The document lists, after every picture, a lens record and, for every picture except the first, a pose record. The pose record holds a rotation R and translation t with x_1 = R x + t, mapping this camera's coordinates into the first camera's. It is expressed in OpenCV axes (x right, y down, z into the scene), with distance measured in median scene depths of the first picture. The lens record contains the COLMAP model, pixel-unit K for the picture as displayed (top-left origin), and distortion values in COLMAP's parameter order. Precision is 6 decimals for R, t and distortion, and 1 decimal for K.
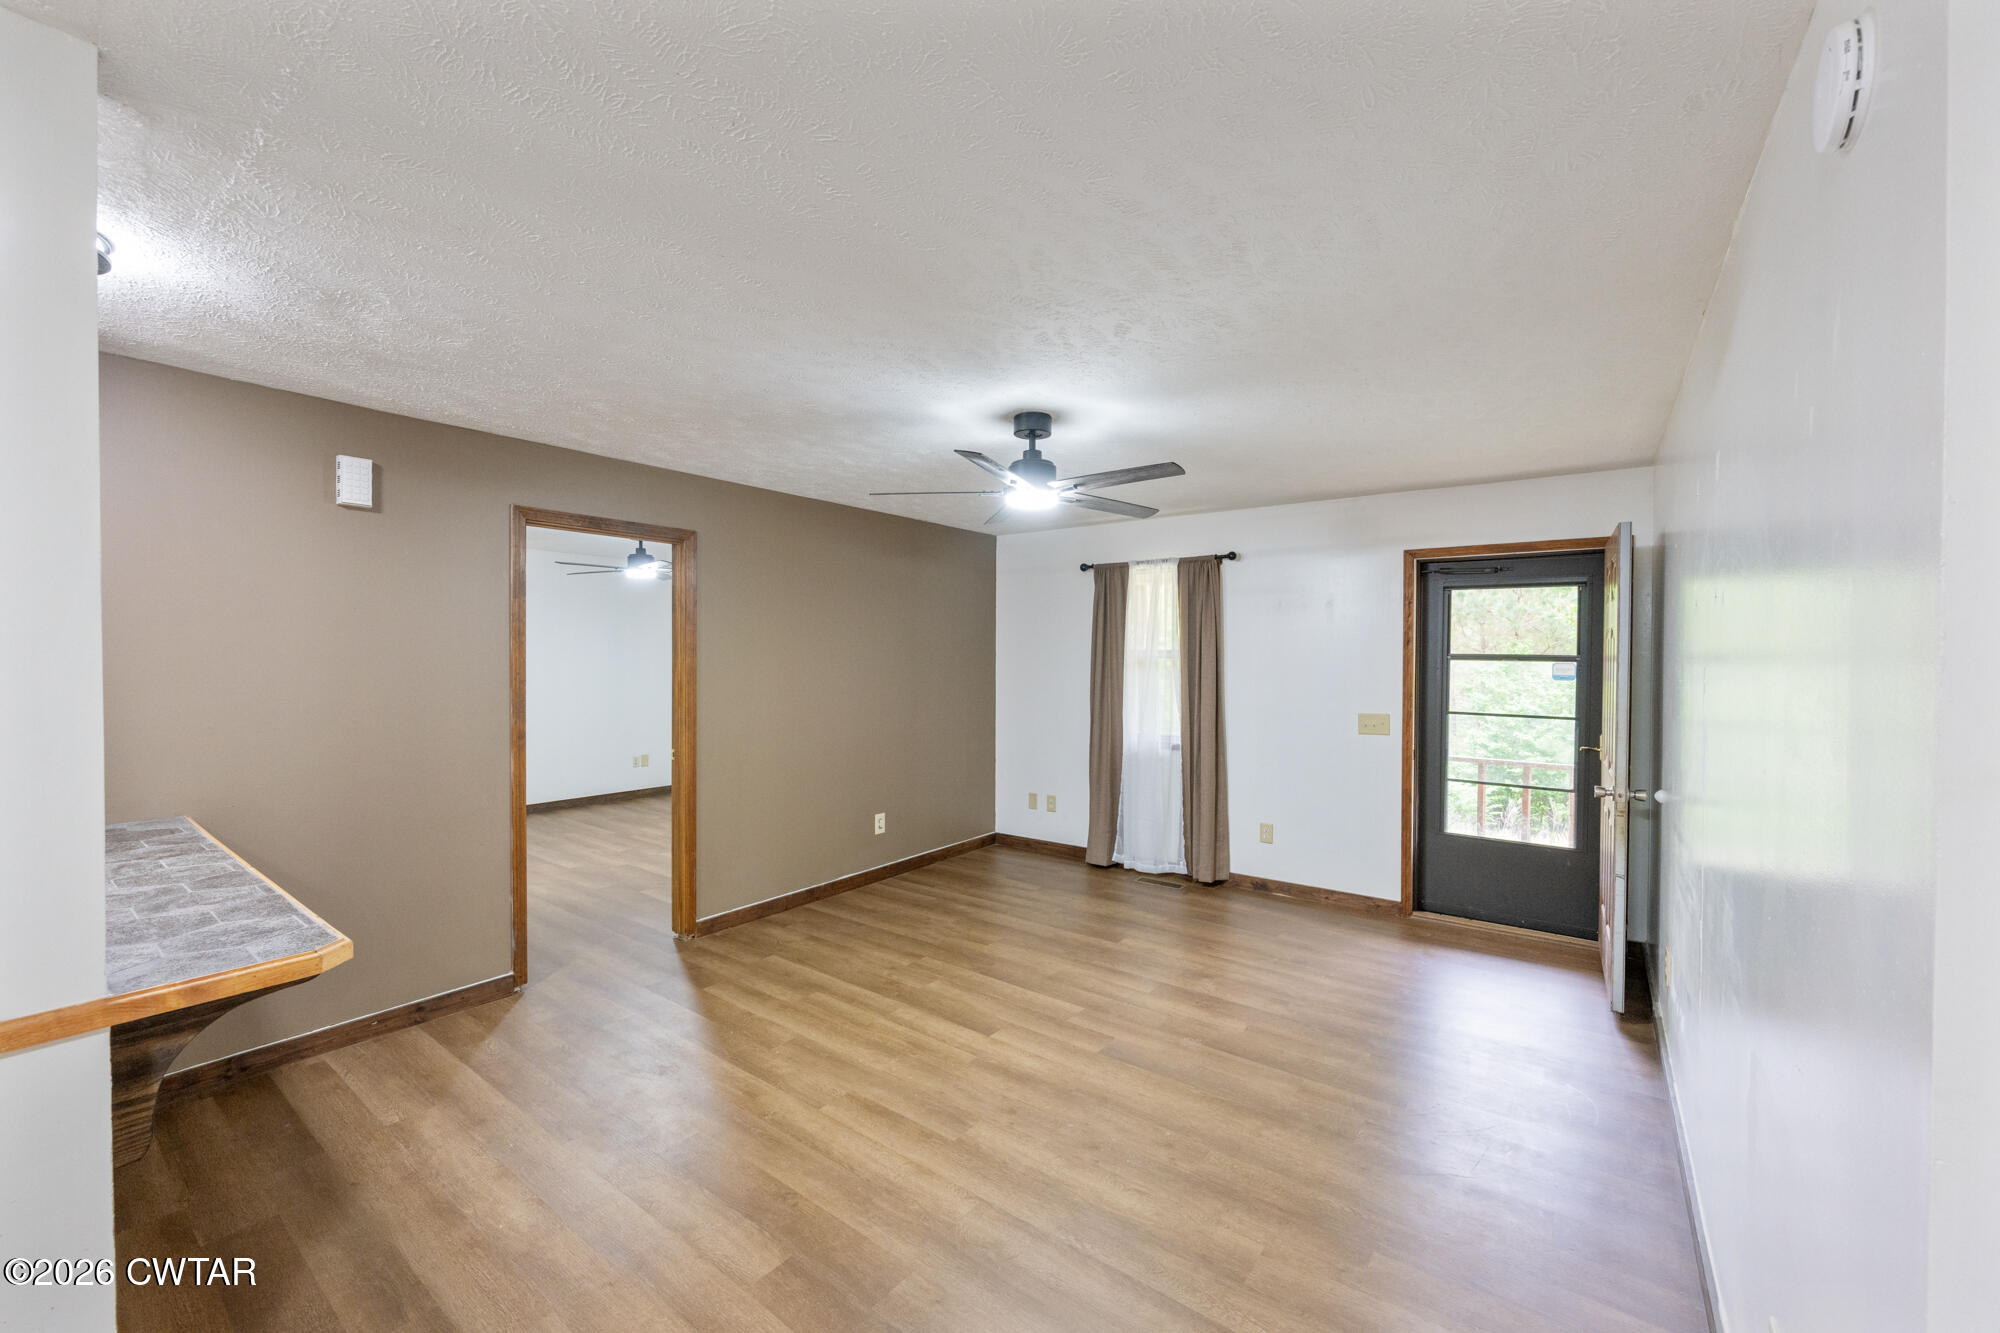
lens RADIAL K [[779.4, 0, 1000.0], [0, 779.4, 666.5], [0, 0, 1]] dist [-0.002207, 0.000046]
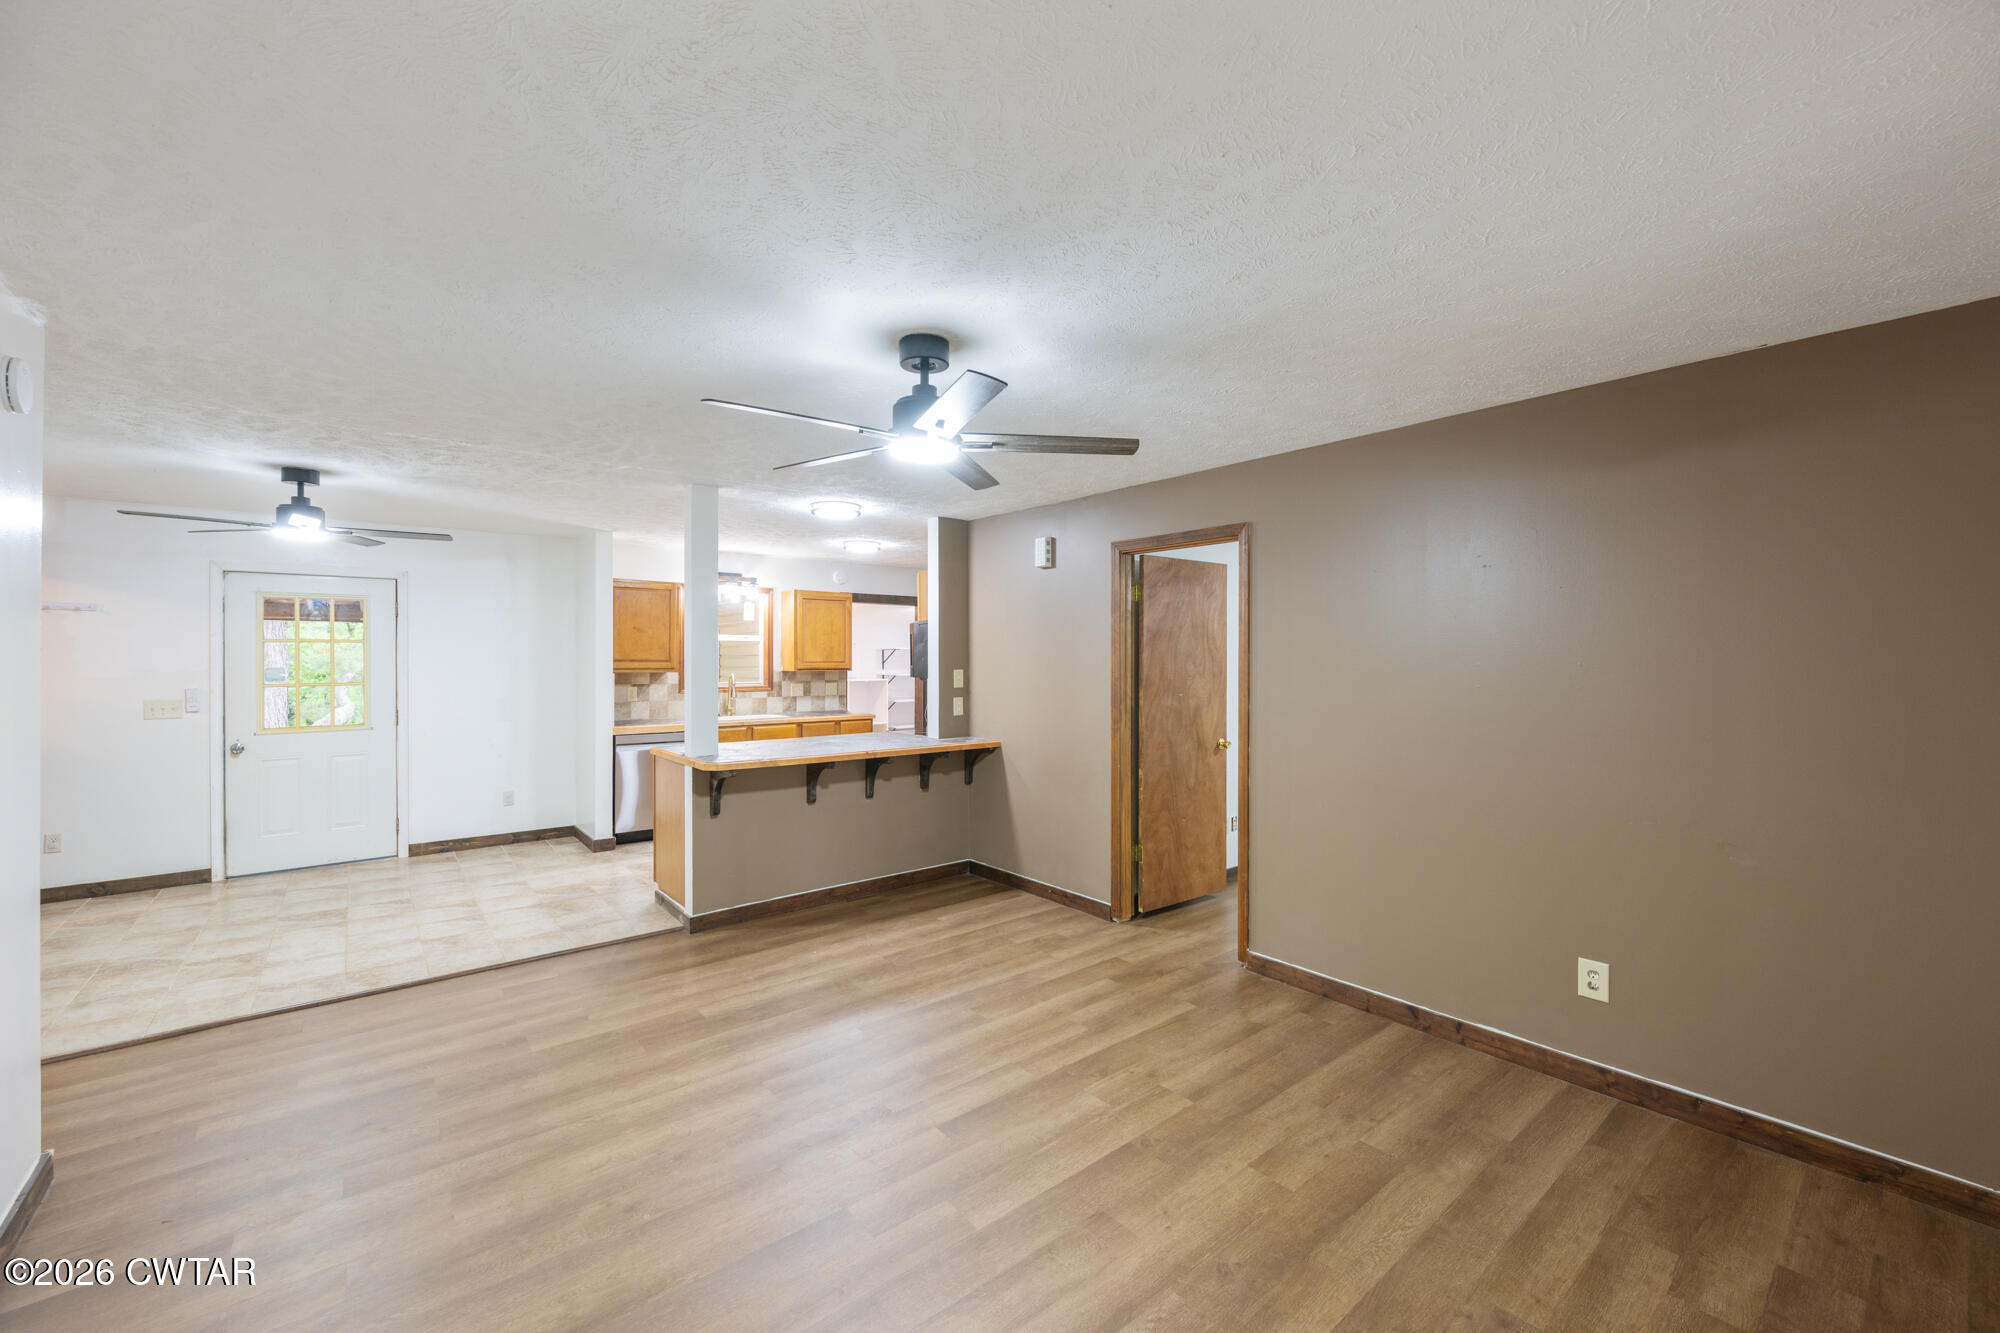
lens RADIAL K [[779.4, 0, 1000.0], [0, 779.4, 666.5], [0, 0, 1]] dist [-0.002207, 0.000046]
pose [[-0.232289, 0.003522, -0.972640, 0.755745], [-0.012358, 0.999902, 0.006572, -0.012145], [0.972568, 0.013546, -0.232223, 1.240437]]
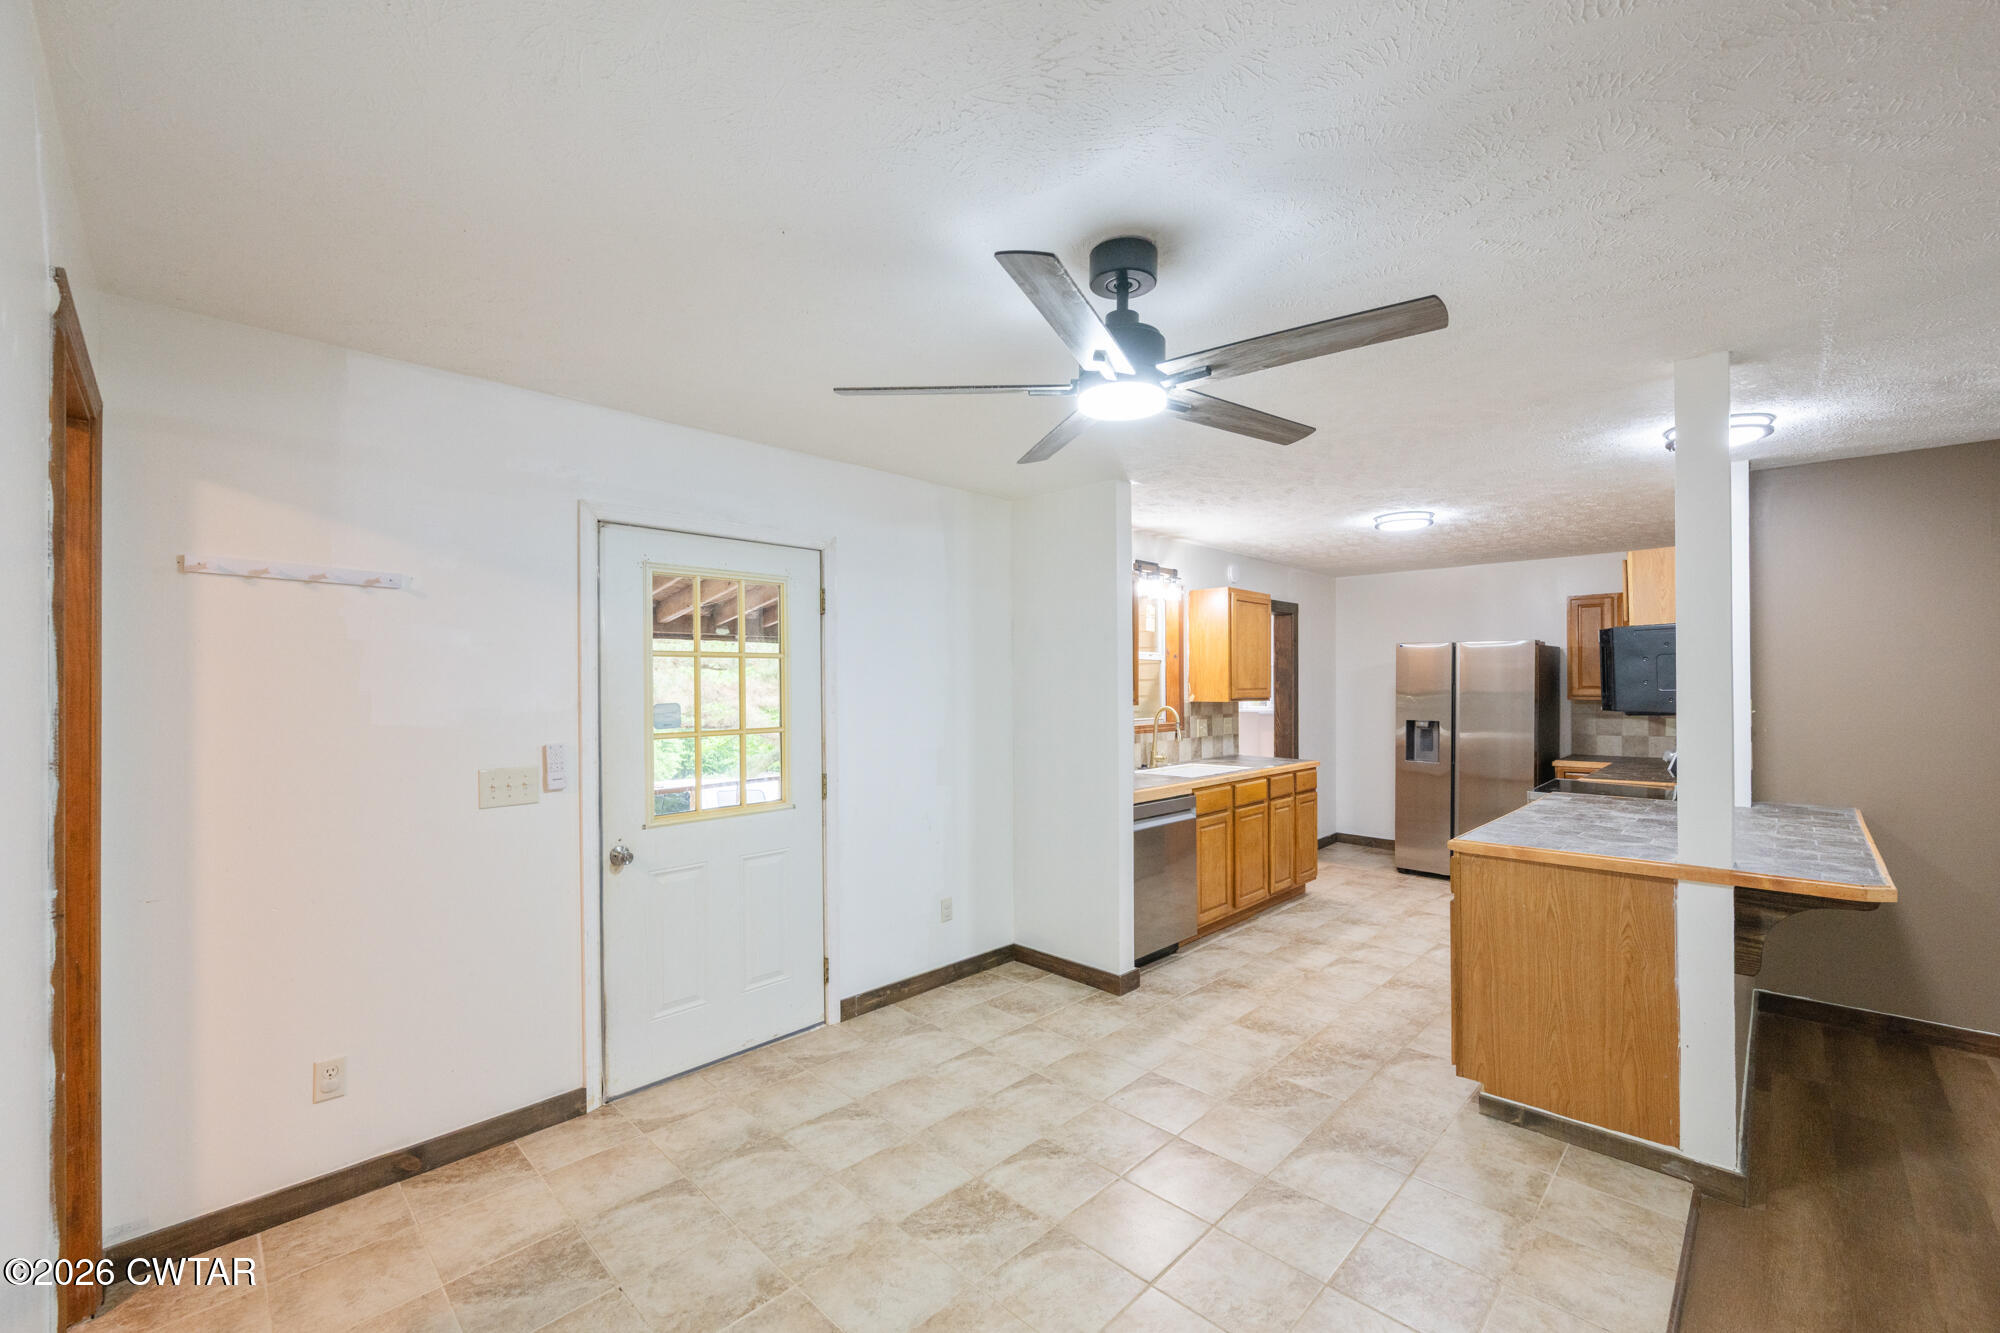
lens RADIAL K [[798.8, 0, 1001.7], [0, 798.8, 697.7], [0, 0, 1]] dist [0.001655, -0.000110]
pose [[-0.135775, 0.005614, -0.990724, 0.361466], [-0.002682, 0.999978, 0.006034, 0.007874], [0.990736, 0.003476, -0.135757, -0.168927]]
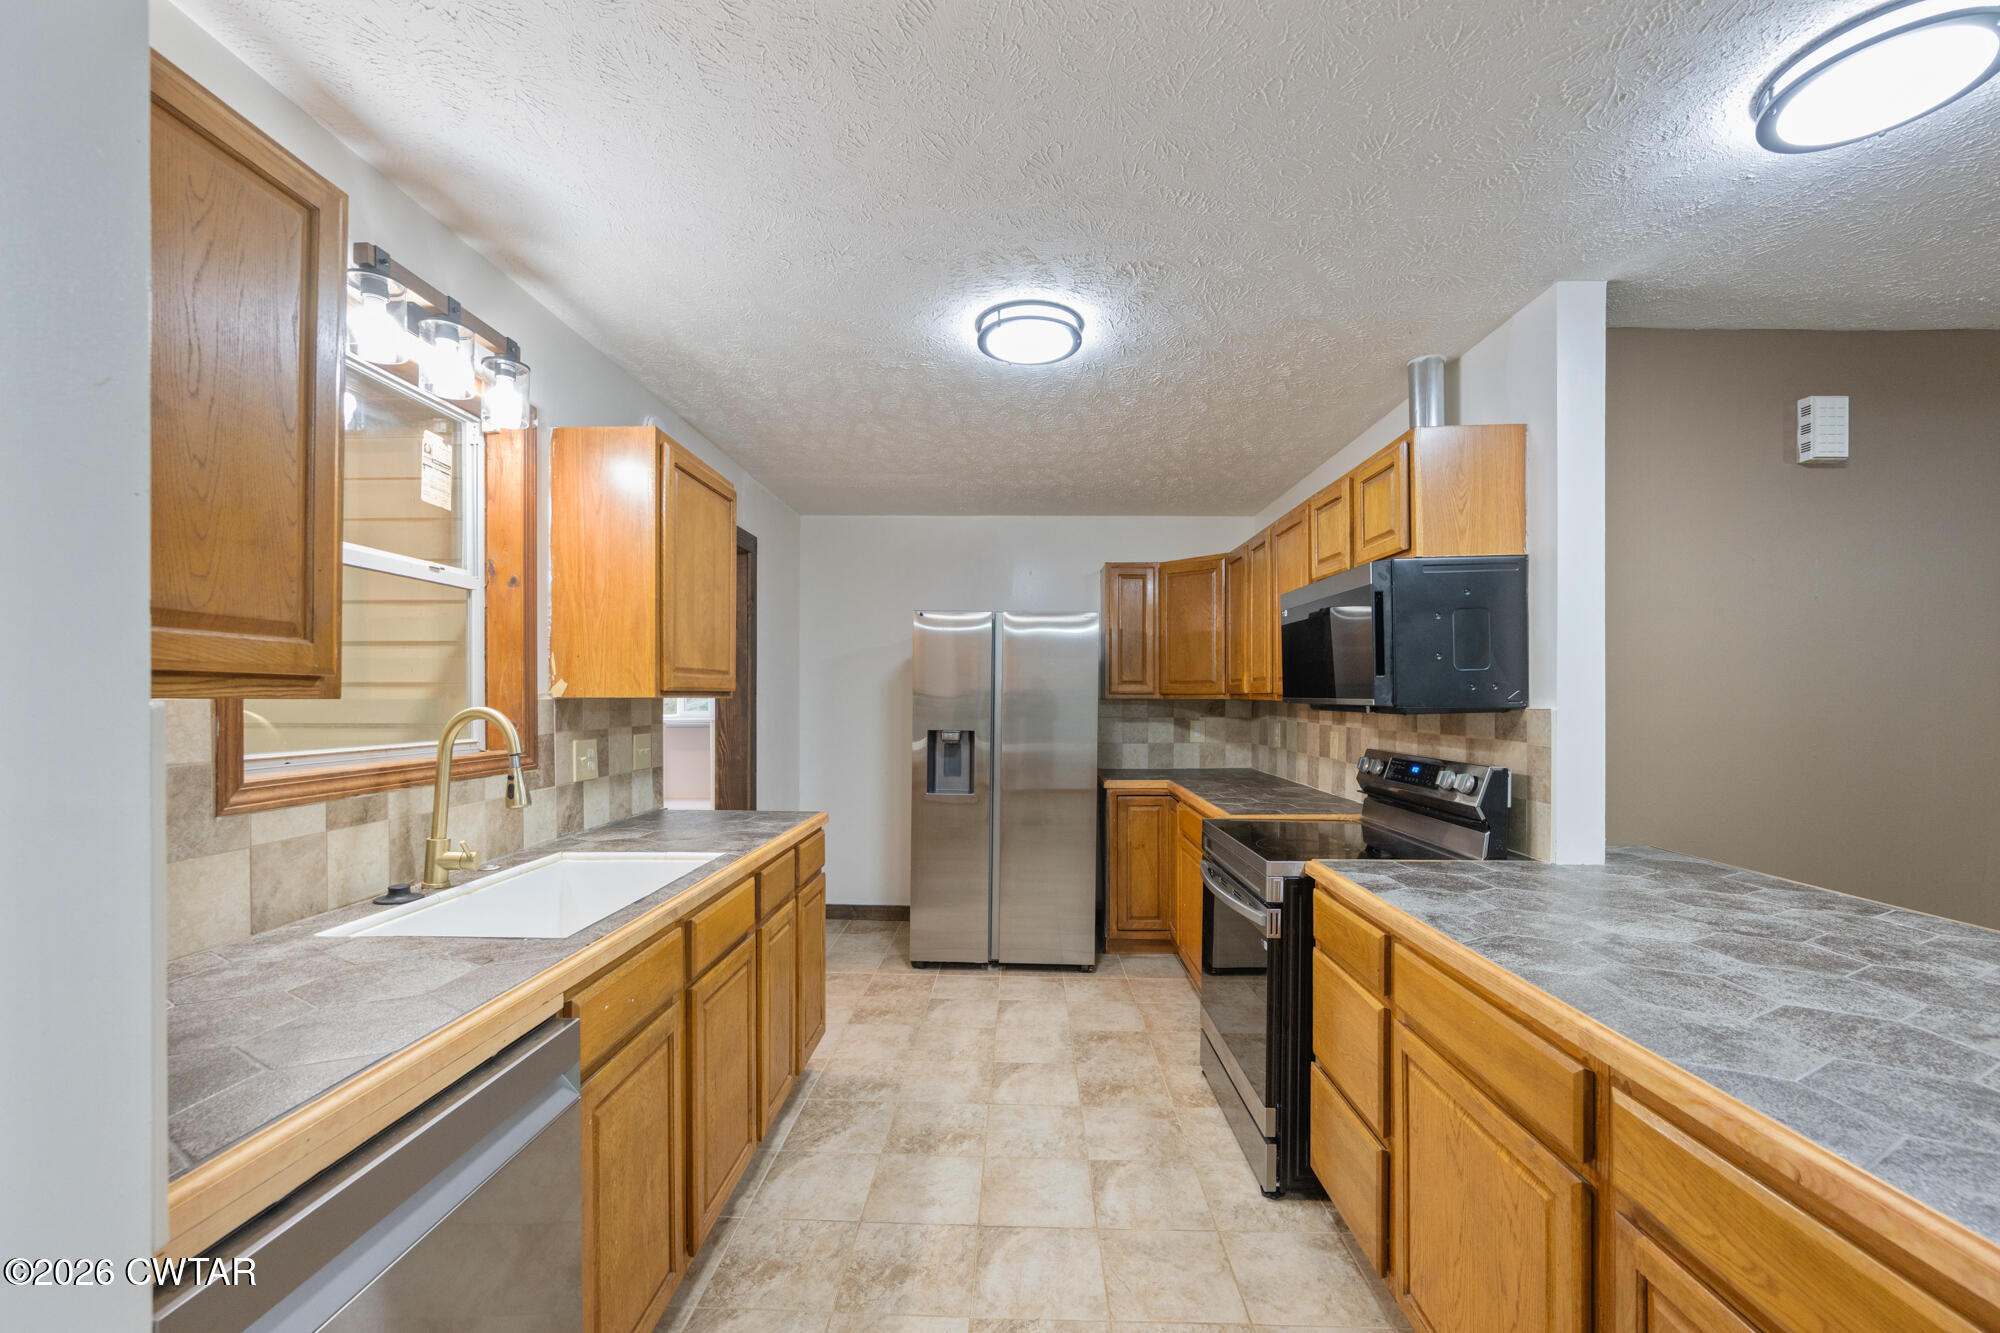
lens RADIAL K [[790.1, 0, 1001.4], [0, 790.1, 691.6], [0, 0, 1]] dist [-0.007924, -0.000035]
pose [[0.579033, -0.012926, -0.815202, -0.642724], [-0.001723, 0.999853, -0.017078, 0.032416], [0.815302, 0.011293, 0.578926, -0.077596]]
